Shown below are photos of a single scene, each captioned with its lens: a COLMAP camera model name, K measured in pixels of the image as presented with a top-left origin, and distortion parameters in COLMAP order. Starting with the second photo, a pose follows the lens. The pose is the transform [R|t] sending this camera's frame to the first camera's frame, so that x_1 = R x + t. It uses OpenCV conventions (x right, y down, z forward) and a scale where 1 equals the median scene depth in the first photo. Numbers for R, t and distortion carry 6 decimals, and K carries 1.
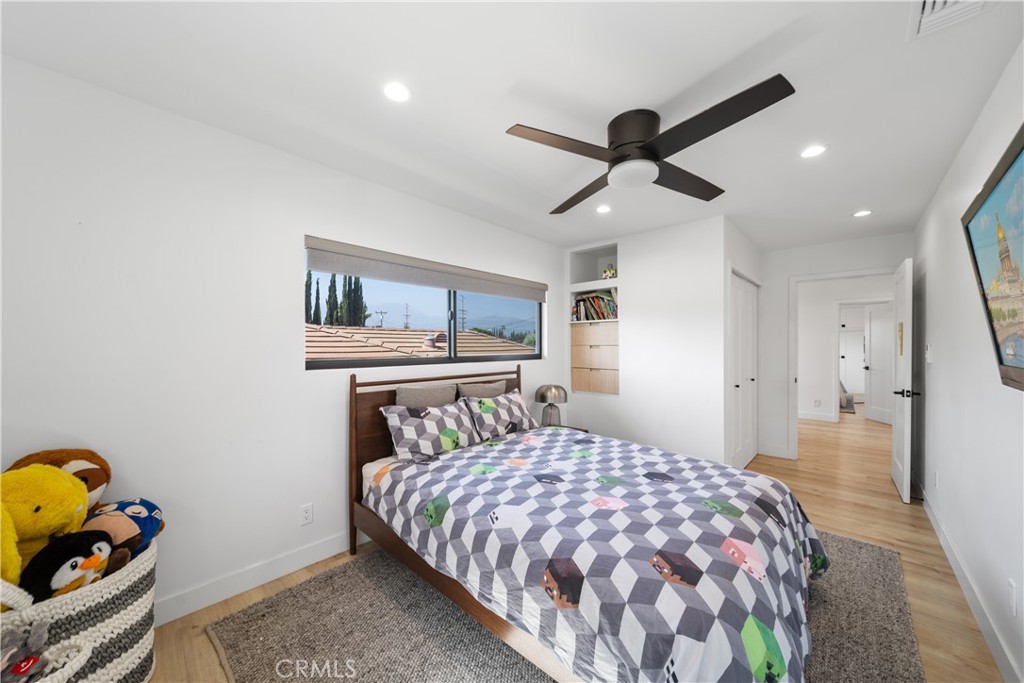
lens RADIAL K [[369.6, 0, 509.8], [0, 369.6, 349.0], [0, 0, 1]] dist [0.000916, 0.000000]
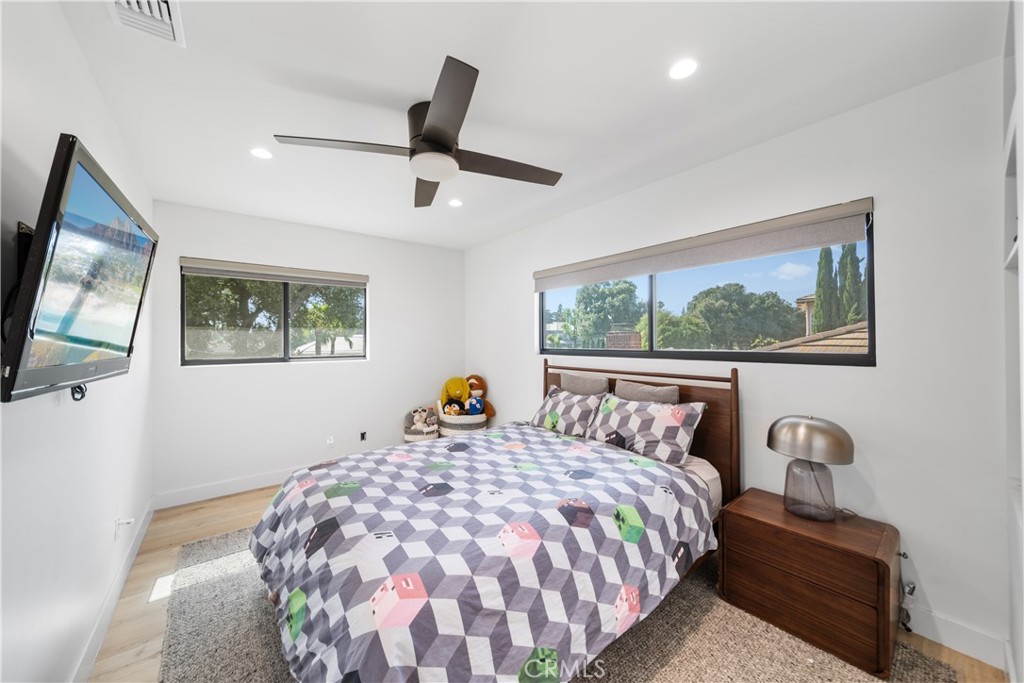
lens RADIAL K [[369.6, 0, 510.2], [0, 369.6, 338.8], [0, 0, 1]] dist [0.000916, 0.000000]
pose [[-0.174456, -0.004518, -0.984655, 1.029596], [0.001530, 0.999987, -0.004859, -0.006084], [0.984664, -0.002355, -0.174446, 1.103143]]
